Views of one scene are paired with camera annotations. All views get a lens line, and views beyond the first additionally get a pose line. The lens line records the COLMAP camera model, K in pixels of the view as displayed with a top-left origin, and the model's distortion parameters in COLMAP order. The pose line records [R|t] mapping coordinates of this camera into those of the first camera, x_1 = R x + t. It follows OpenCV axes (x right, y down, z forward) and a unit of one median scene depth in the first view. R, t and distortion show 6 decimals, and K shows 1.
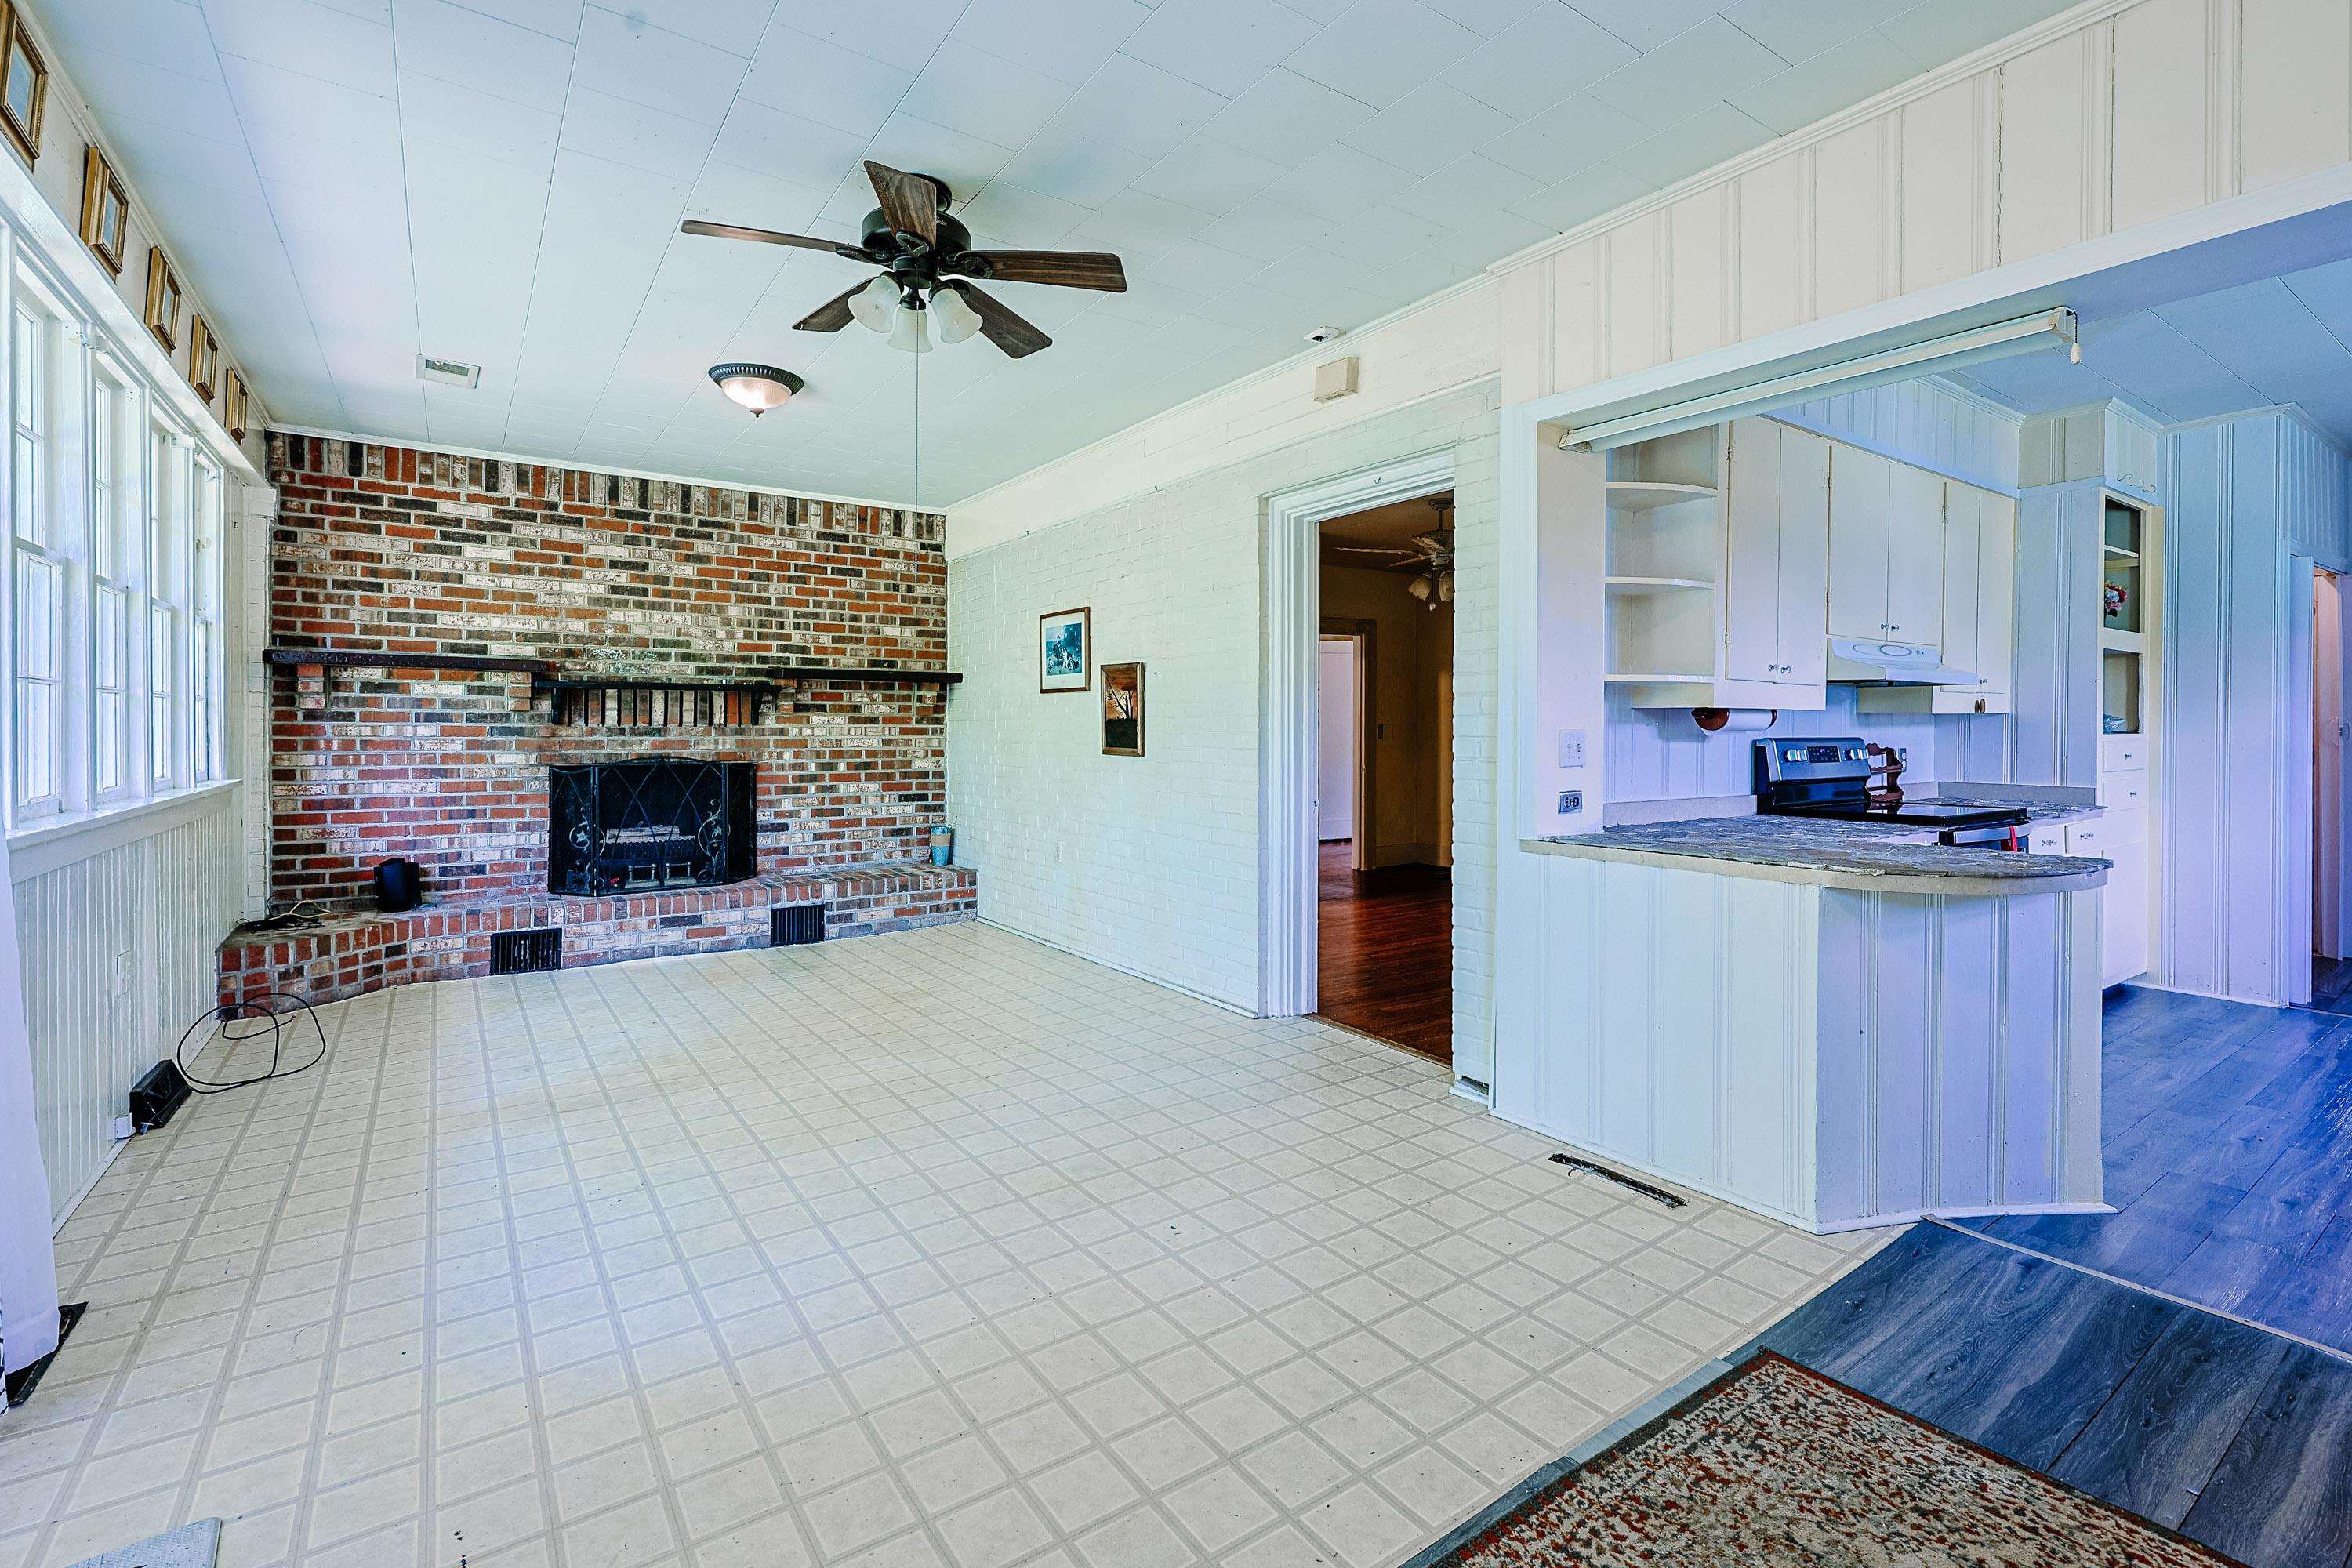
lens RADIAL K [[1035.9, 0, 1147.4], [0, 1035.9, 725.7], [0, 0, 1]] dist [-0.002349, 0.000669]
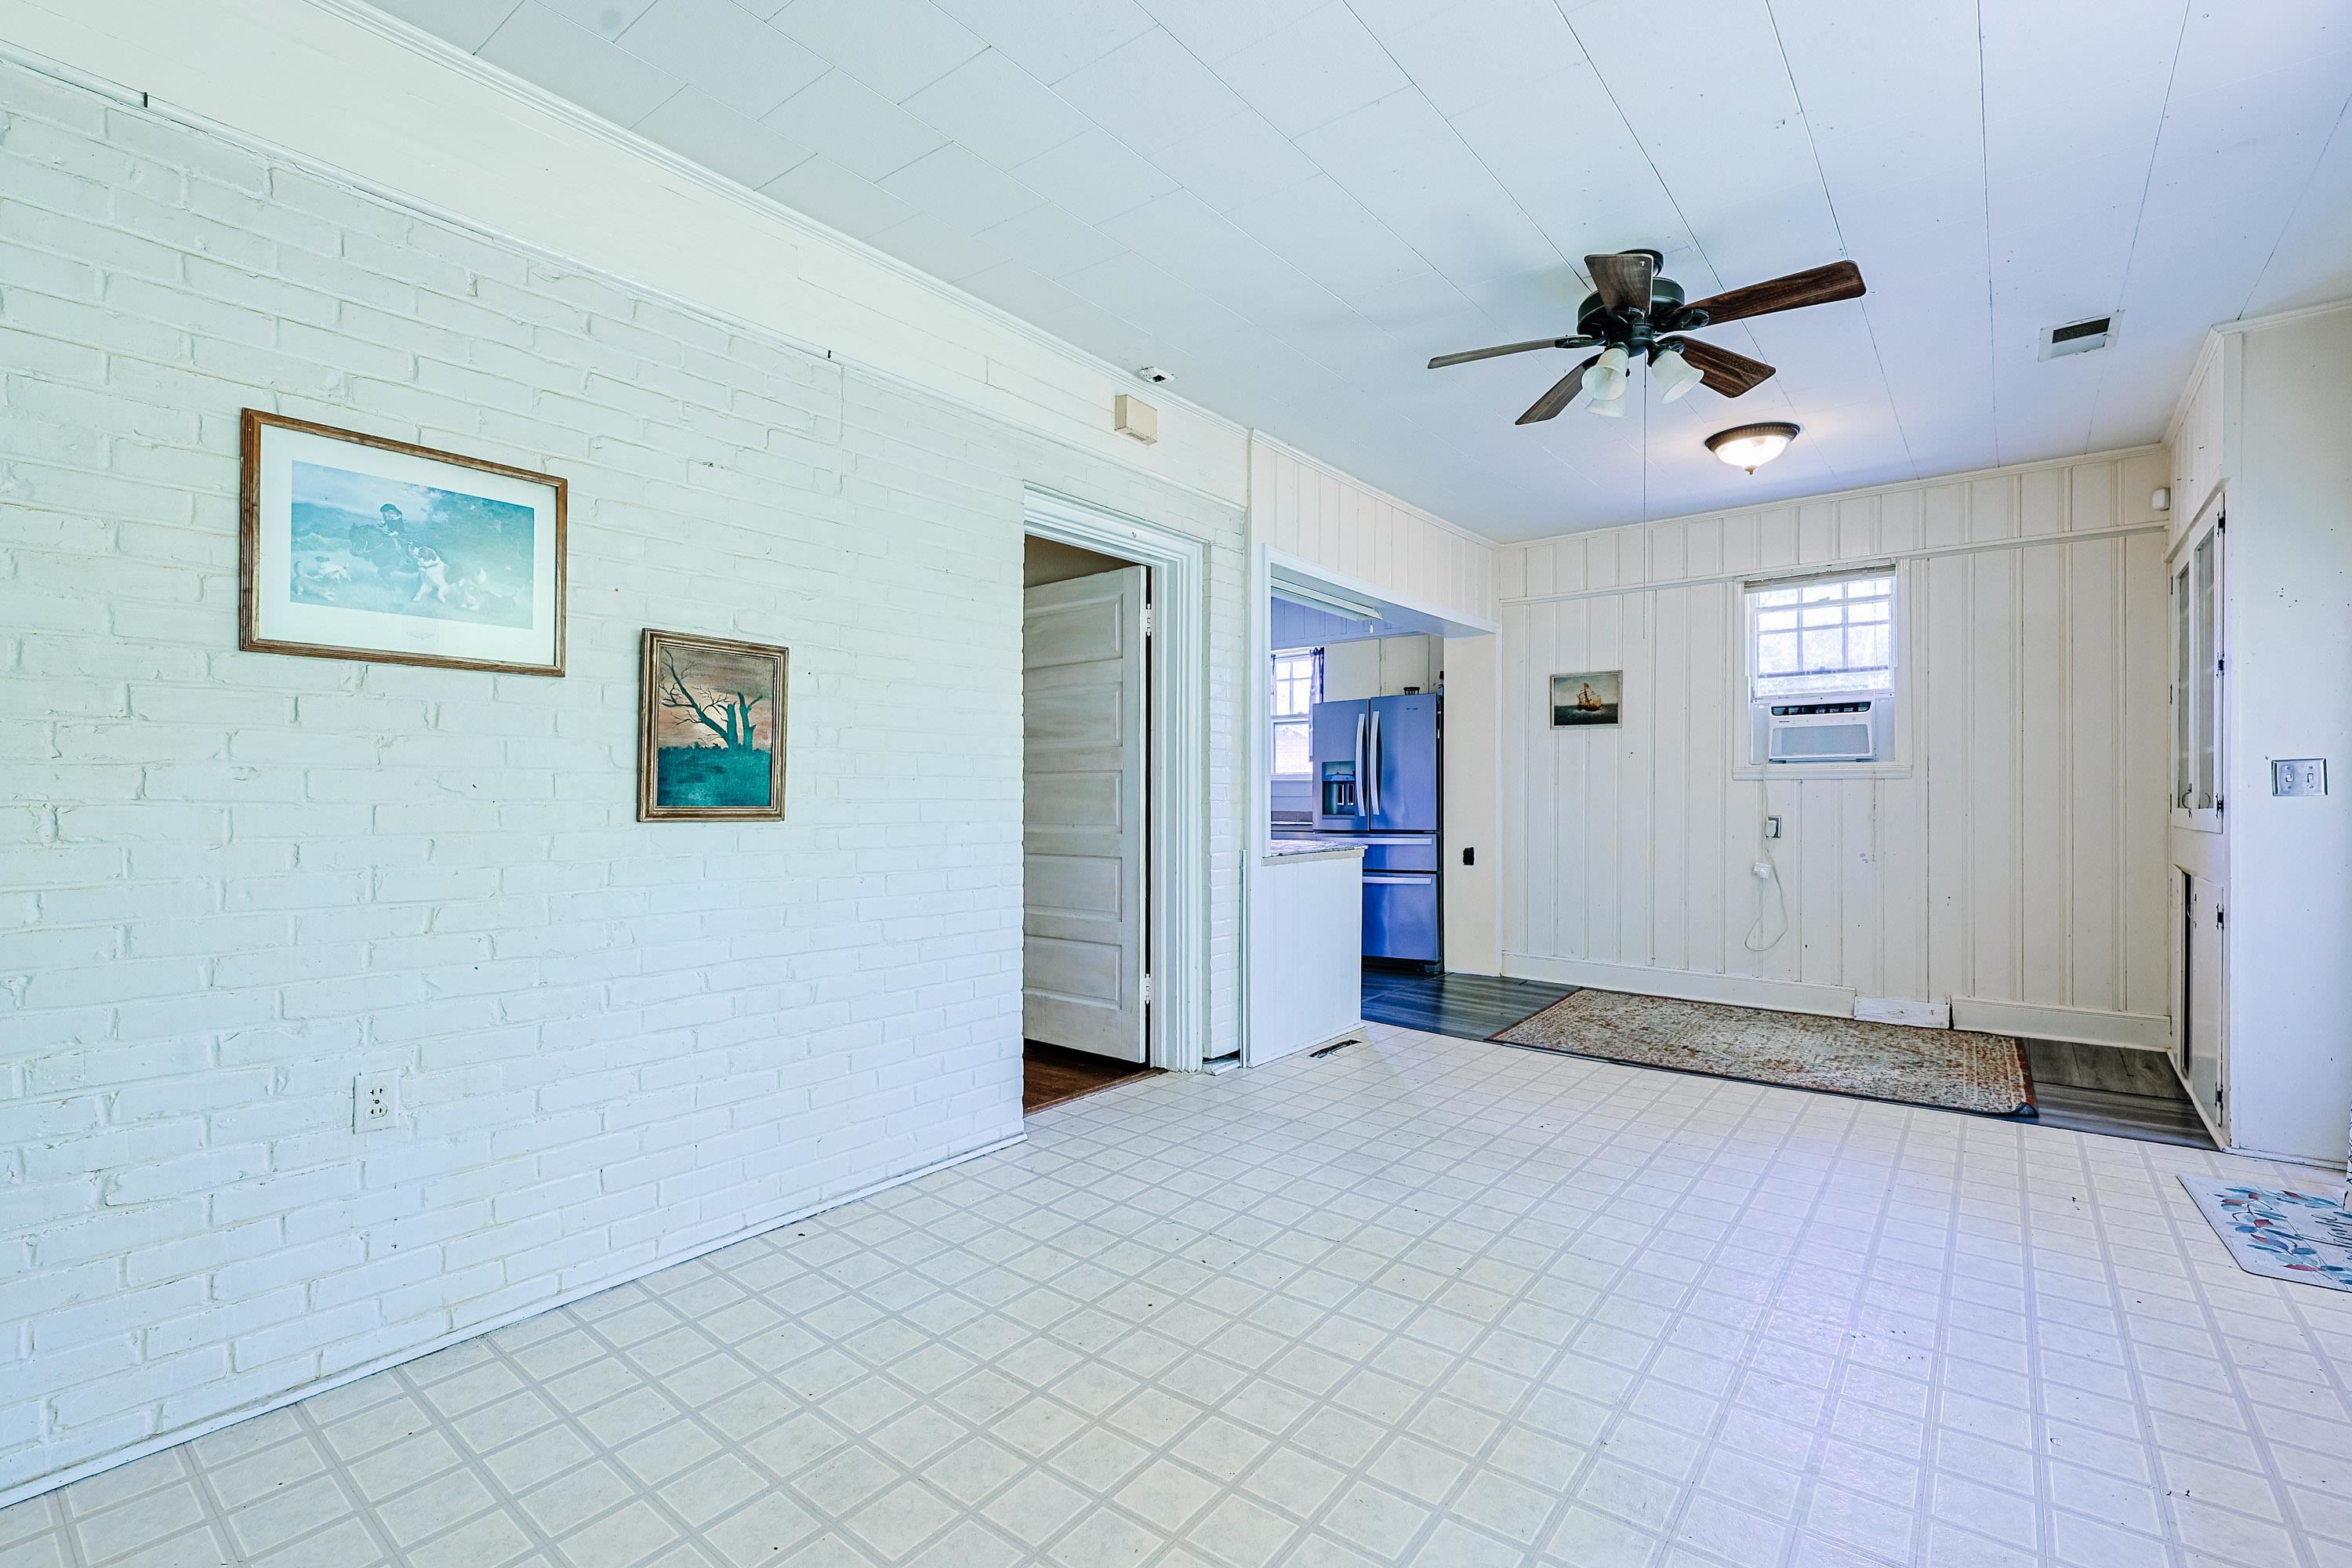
lens RADIAL K [[1035.9, 0, 1247.0], [0, 1035.9, 793.3], [0, 0, 1]] dist [-0.002349, 0.000669]
pose [[-0.337324, -0.000334, 0.941389, -0.568844], [-0.001939, 0.999998, -0.000340, 0.014891], [-0.941387, -0.001940, -0.337324, 0.901872]]
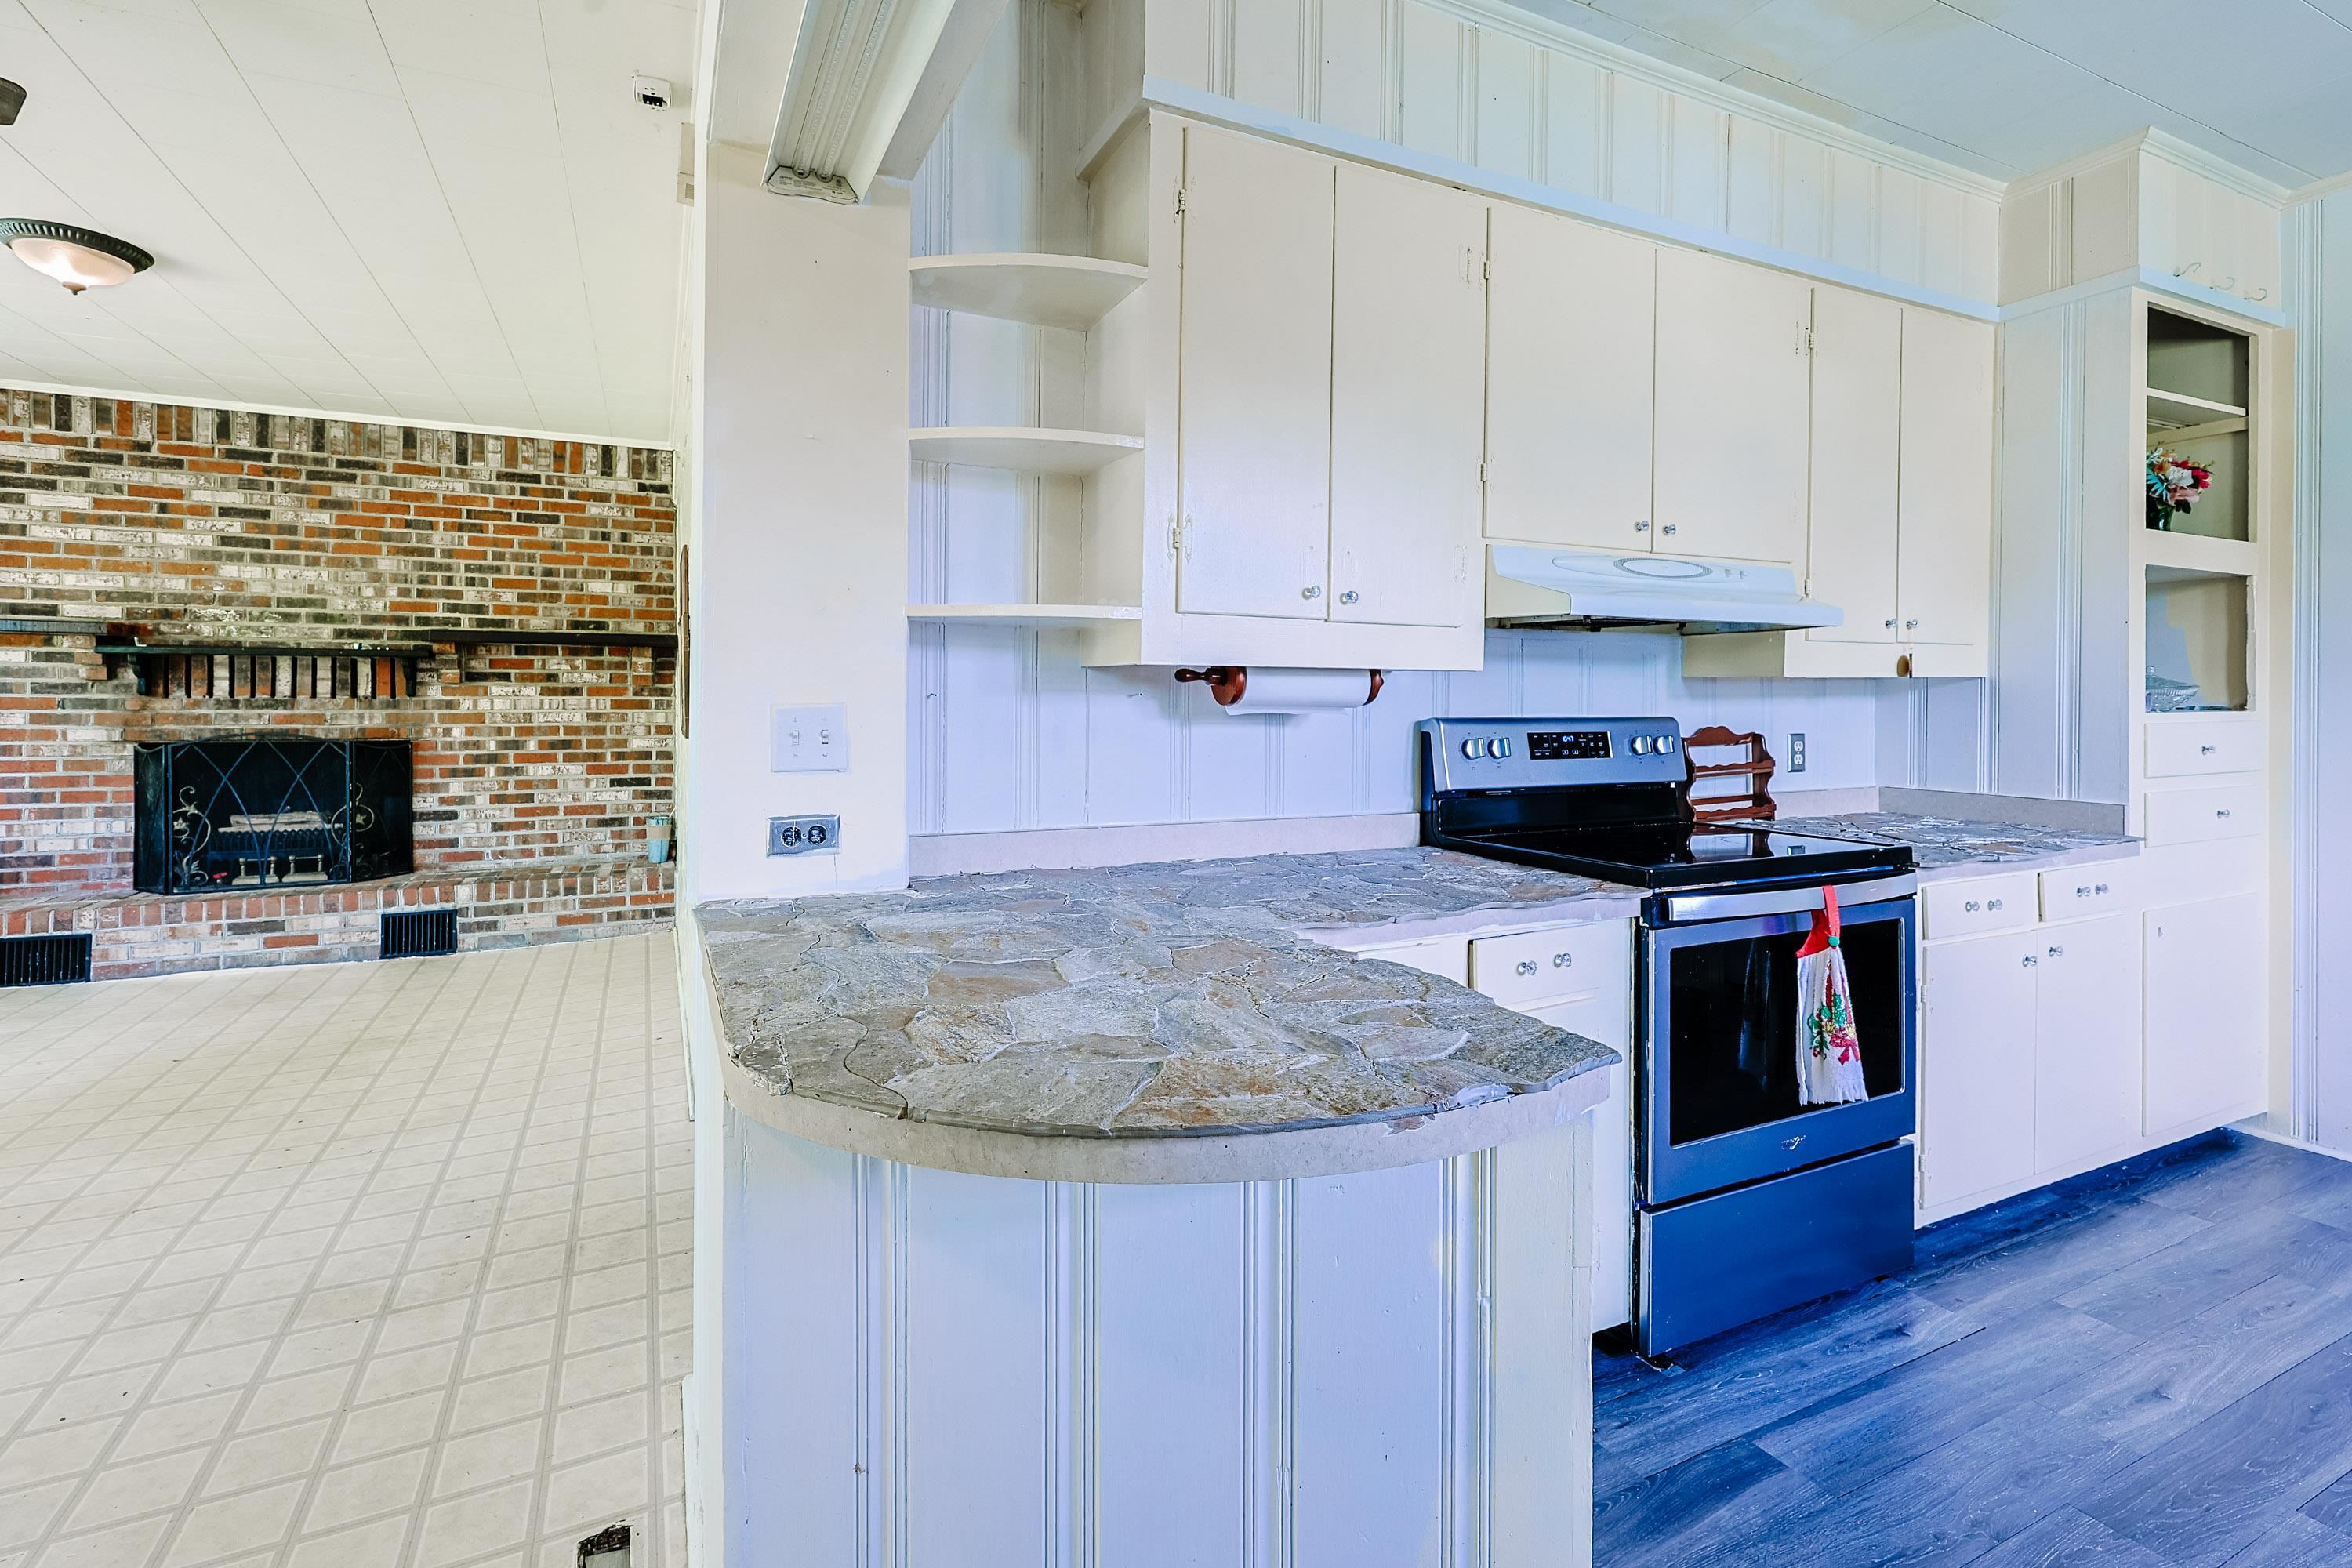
lens RADIAL K [[1035.9, 0, 1112.1], [0, 1035.9, 693.9], [0, 0, 1]] dist [-0.002349, 0.000669]
pose [[0.985659, -0.000245, -0.168748, 0.407666], [-0.000424, 0.999992, -0.003931, 0.000301], [0.168747, 0.003946, 0.985651, 0.298331]]
